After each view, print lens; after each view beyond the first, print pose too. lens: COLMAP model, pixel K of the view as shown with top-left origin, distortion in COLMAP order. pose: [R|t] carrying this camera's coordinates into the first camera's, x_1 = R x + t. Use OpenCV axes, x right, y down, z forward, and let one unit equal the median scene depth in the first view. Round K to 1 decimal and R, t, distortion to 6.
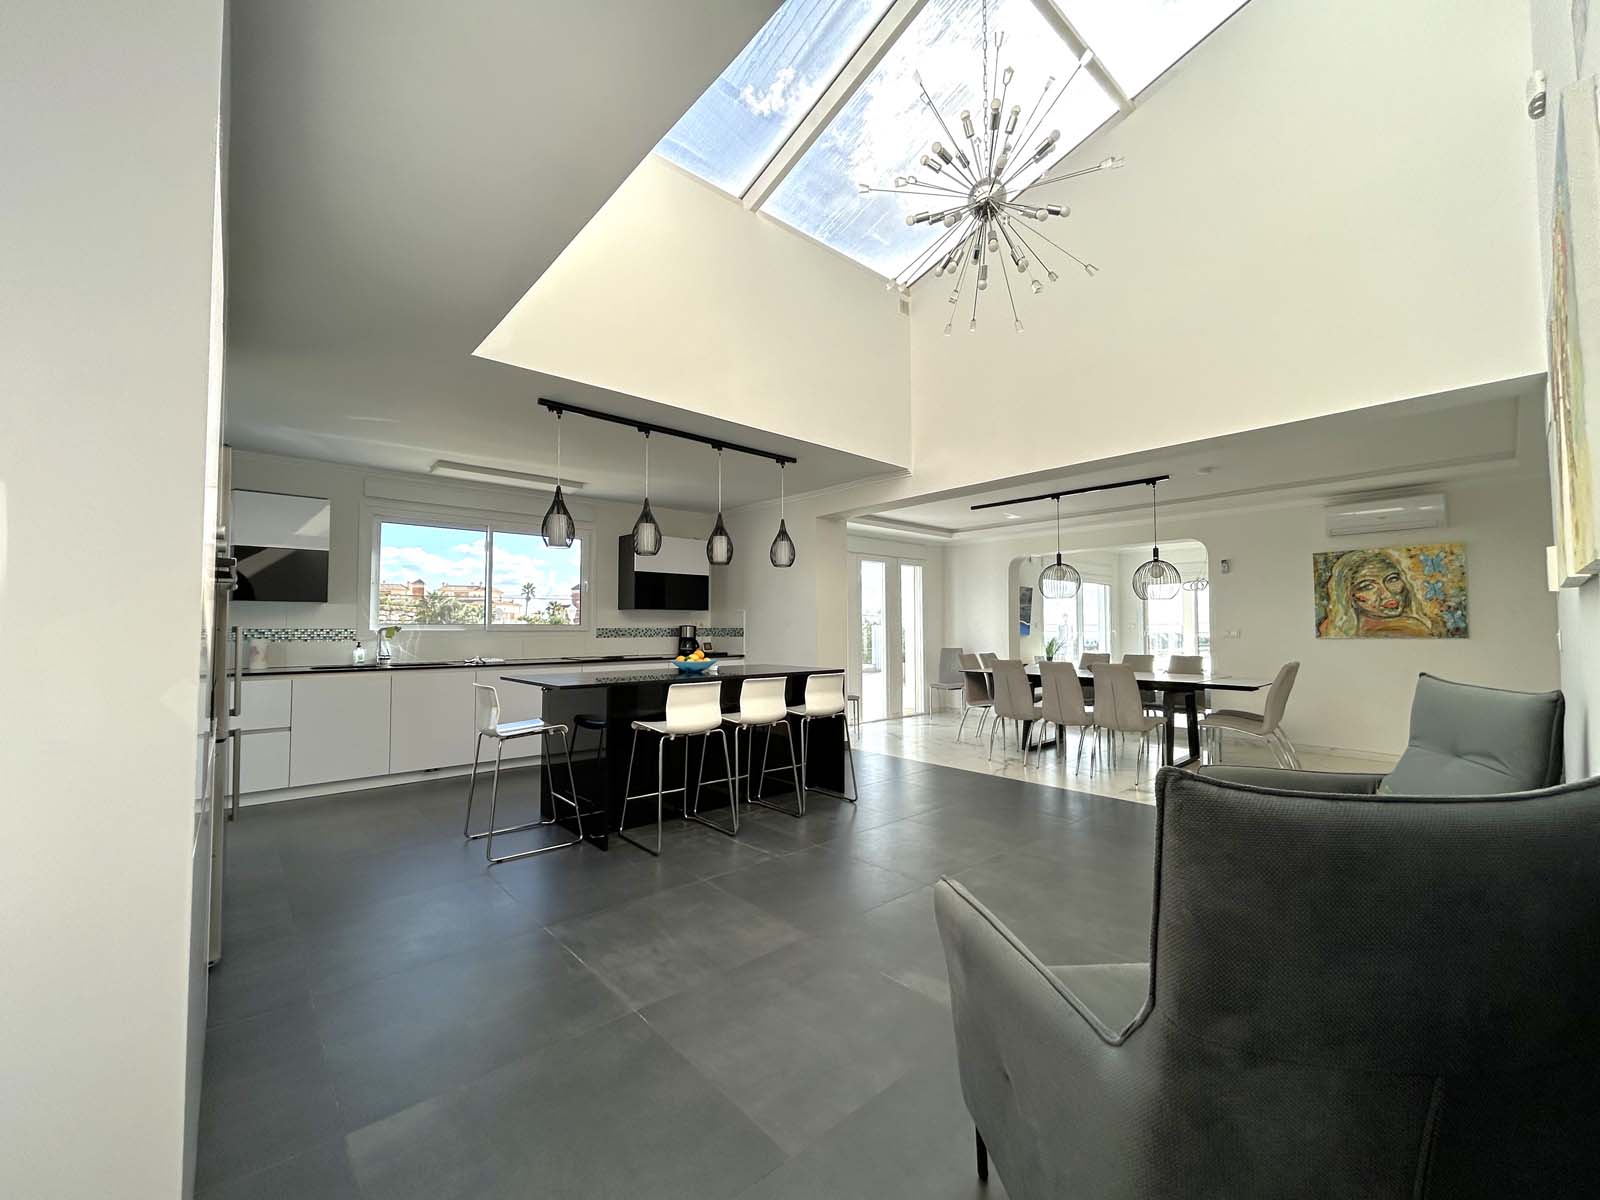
lens RADIAL K [[647.2, 0, 797.5], [0, 647.2, 603.6], [0, 0, 1]] dist [-0.001495, -0.000314]
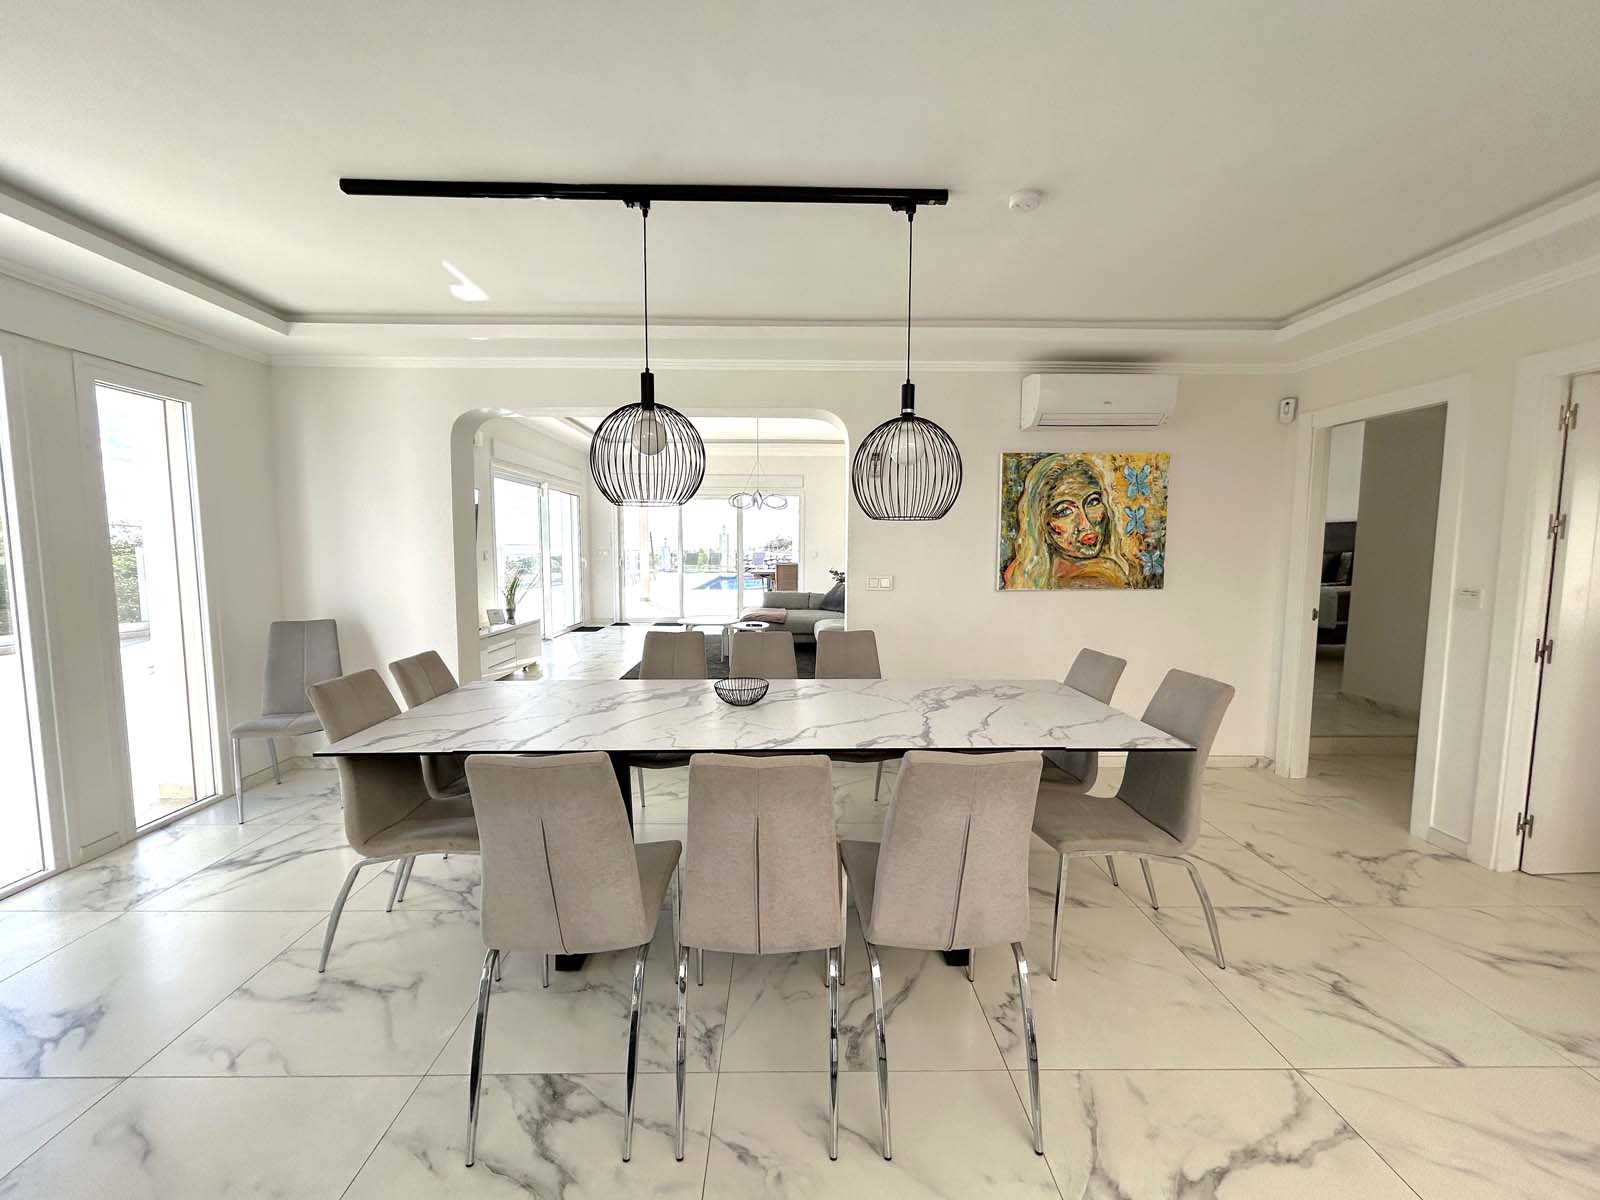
lens RADIAL K [[647.2, 0, 797.5], [0, 647.2, 603.6], [0, 0, 1]] dist [-0.001495, -0.000314]
pose [[0.652614, -0.063489, 0.755026, 0.207635], [-0.033078, 0.993146, 0.112104, 0.002190], [-0.756968, -0.098136, 0.646041, 0.775748]]
